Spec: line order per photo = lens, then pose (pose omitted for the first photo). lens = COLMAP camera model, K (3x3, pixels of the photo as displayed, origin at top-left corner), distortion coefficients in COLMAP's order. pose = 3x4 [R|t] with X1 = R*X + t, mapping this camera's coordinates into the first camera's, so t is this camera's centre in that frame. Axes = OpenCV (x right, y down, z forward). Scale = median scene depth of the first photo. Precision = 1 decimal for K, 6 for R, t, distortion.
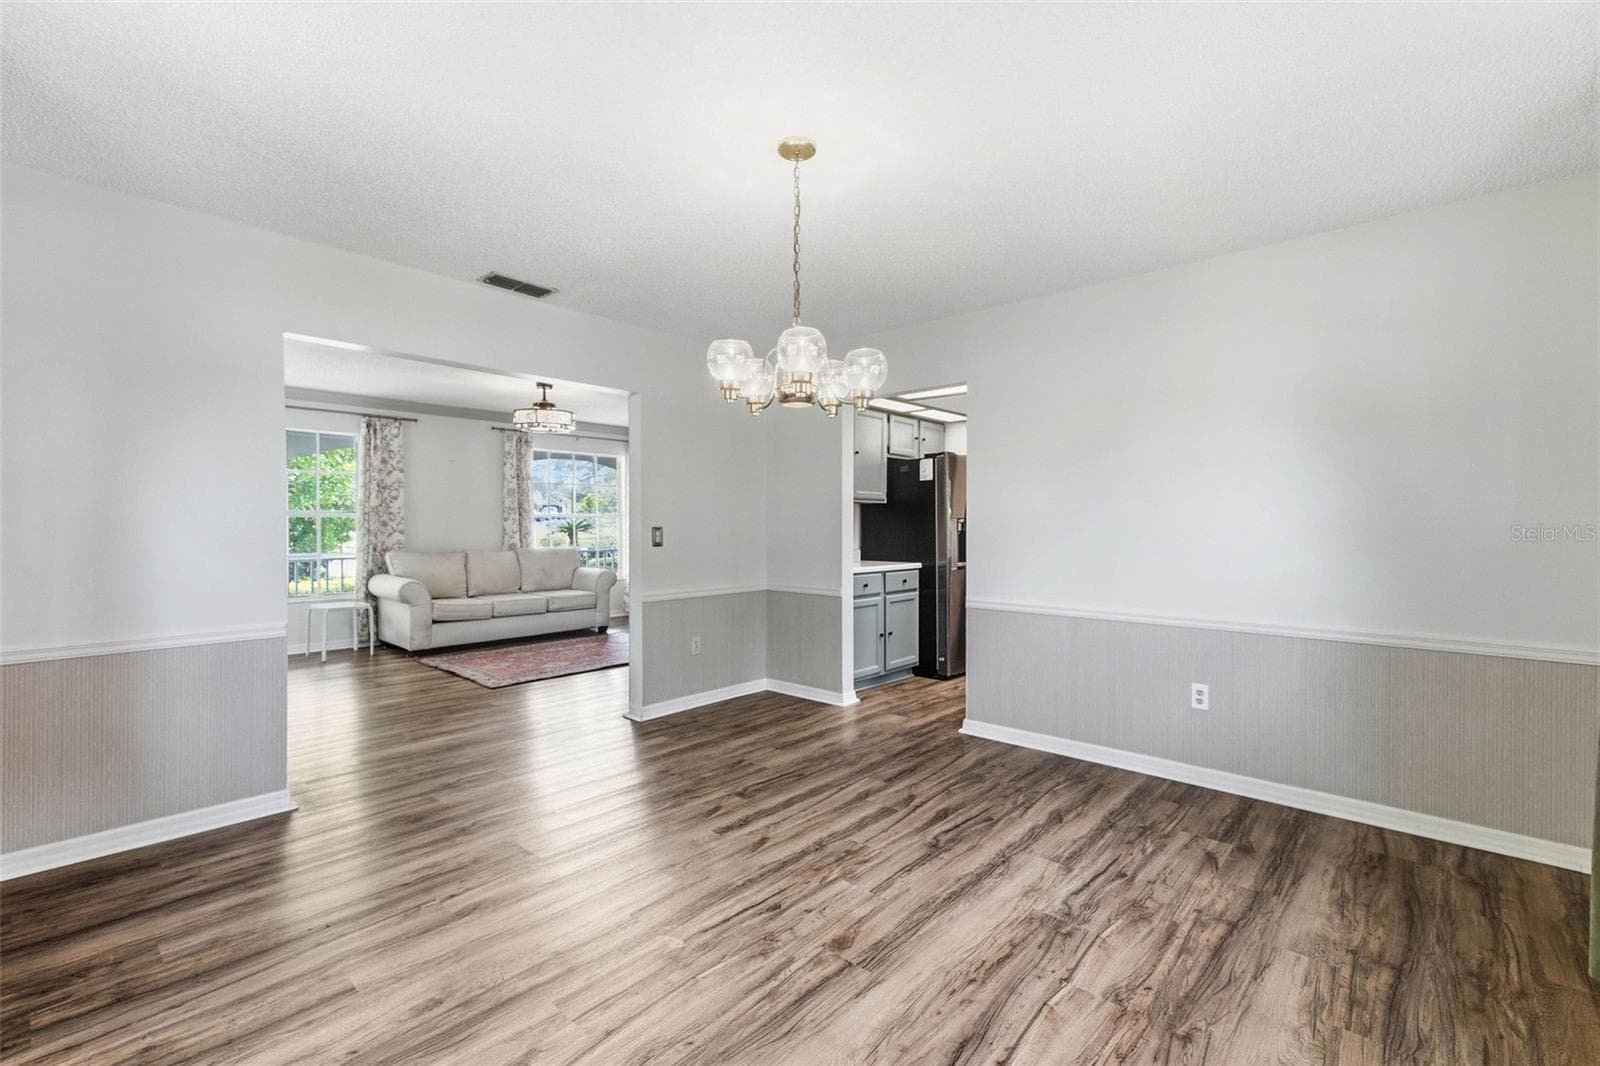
lens RADIAL K [[709.3, 0, 809.2], [0, 709.3, 536.2], [0, 0, 1]] dist [0.002502, 0.000198]
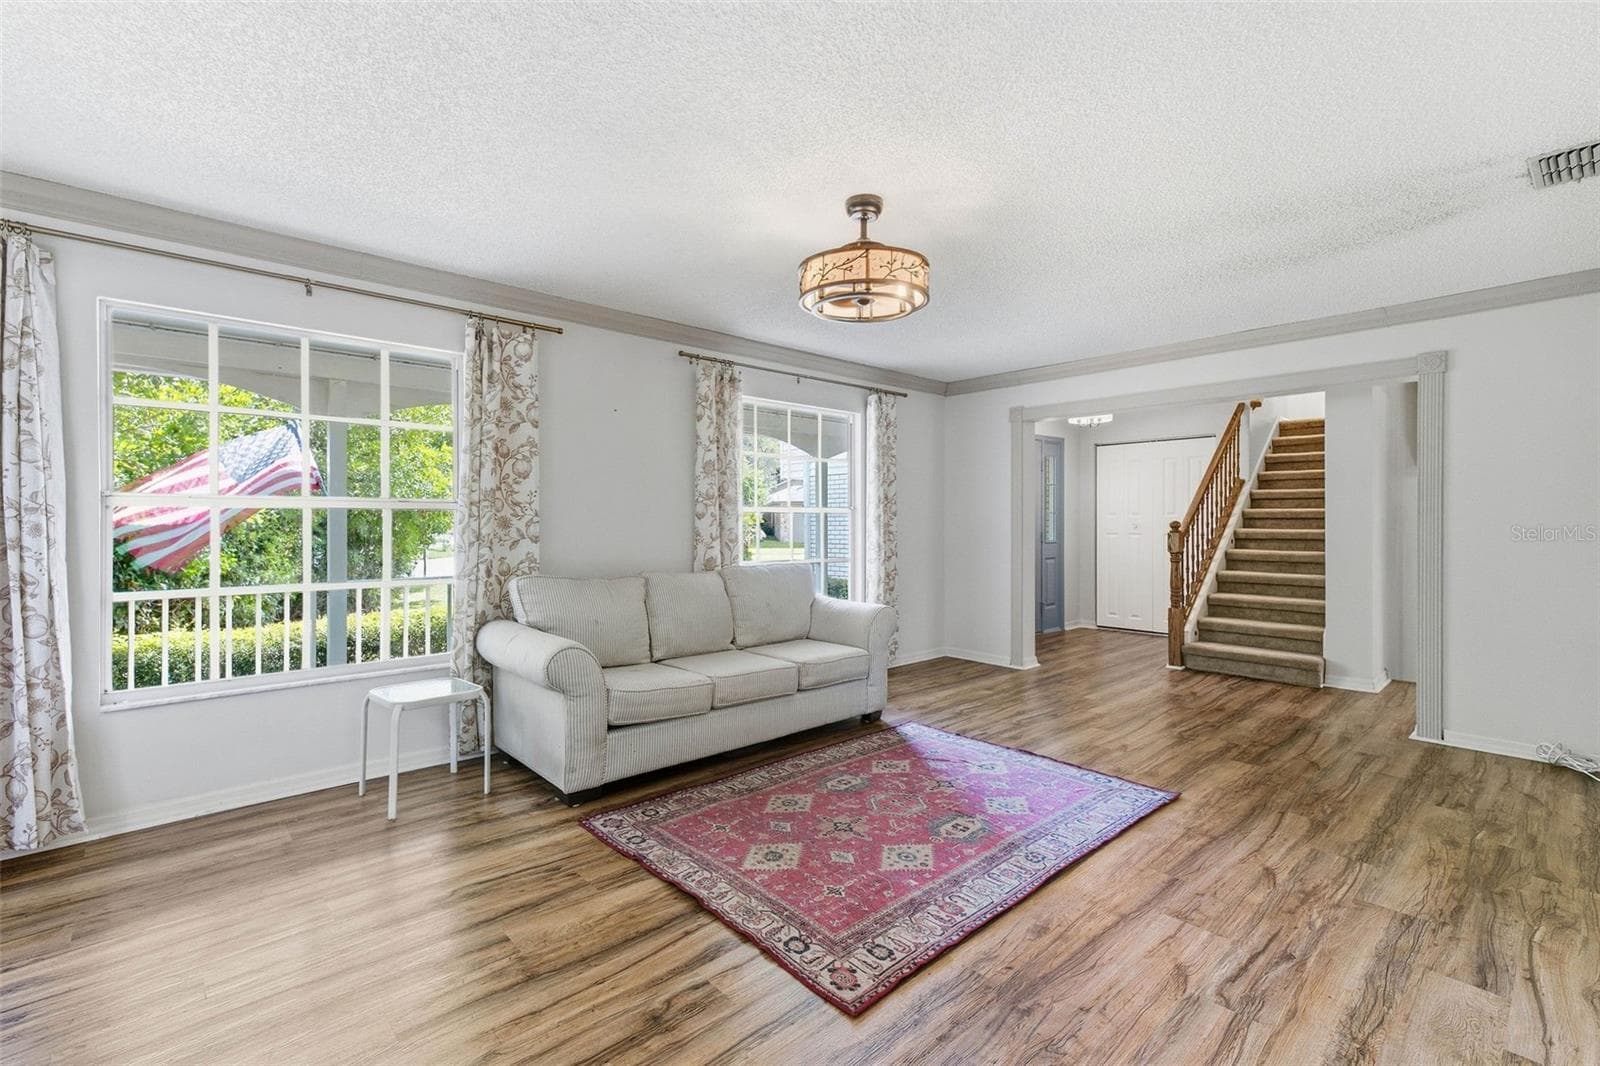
lens RADIAL K [[709.3, 0, 766.9], [0, 709.3, 527.4], [0, 0, 1]] dist [0.002502, 0.000198]
pose [[0.992138, -0.003019, -0.125113, -0.234040], [-0.000041, 0.999701, -0.024442, -0.000860], [0.125150, 0.024255, 0.991841, 0.346272]]
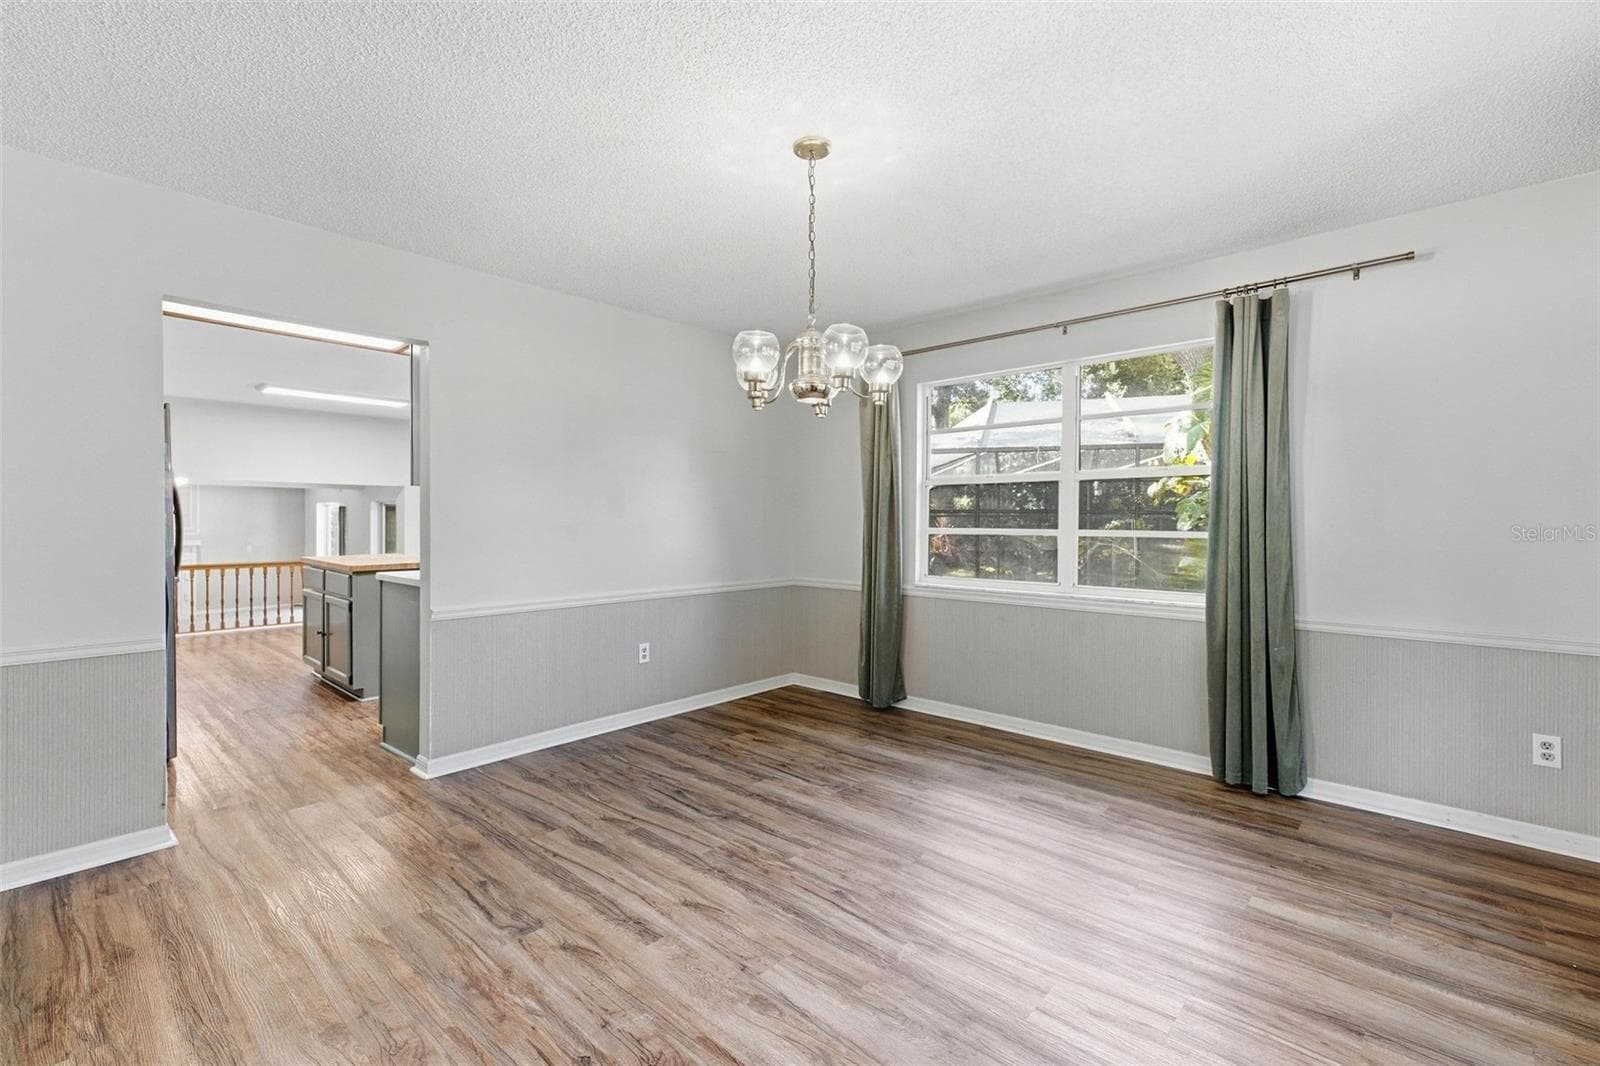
lens RADIAL K [[709.3, 0, 793.8], [0, 709.3, 527.0], [0, 0, 1]] dist [0.002502, 0.000198]
pose [[0.009706, -0.017107, 0.999807, -1.186824], [0.019354, 0.999670, 0.016916, -0.030263], [-0.999766, 0.019186, 0.010034, 1.160353]]
